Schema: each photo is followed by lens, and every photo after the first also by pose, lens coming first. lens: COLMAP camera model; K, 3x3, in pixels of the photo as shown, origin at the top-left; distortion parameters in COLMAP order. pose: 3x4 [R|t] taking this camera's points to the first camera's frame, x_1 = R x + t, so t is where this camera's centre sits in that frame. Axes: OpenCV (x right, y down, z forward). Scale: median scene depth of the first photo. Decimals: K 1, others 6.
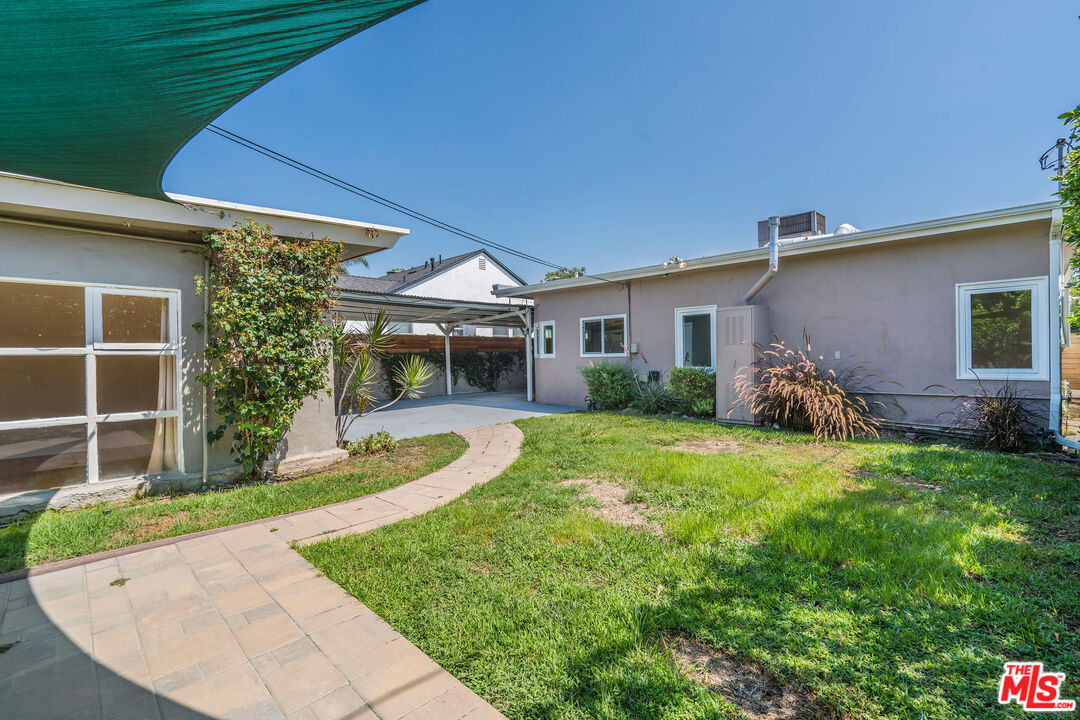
lens RADIAL K [[489.3, 0, 548.6], [0, 489.3, 357.8], [0, 0, 1]] dist [-0.000309, 0.000508]
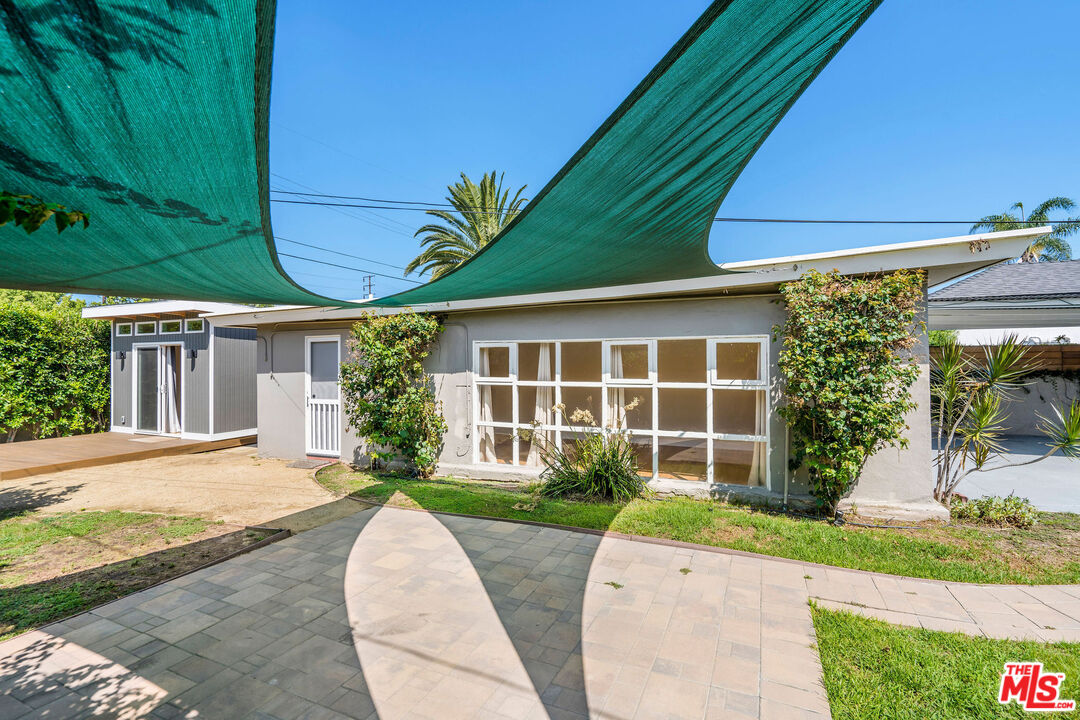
lens RADIAL K [[495.3, 0, 535.1], [0, 495.3, 356.9], [0, 0, 1]] dist [0.002417, 0.000545]
pose [[0.342762, 0.010267, -0.939366, 0.166431], [-0.004834, 0.999946, 0.009165, -0.091153], [0.939410, 0.001400, 0.342793, 0.064732]]
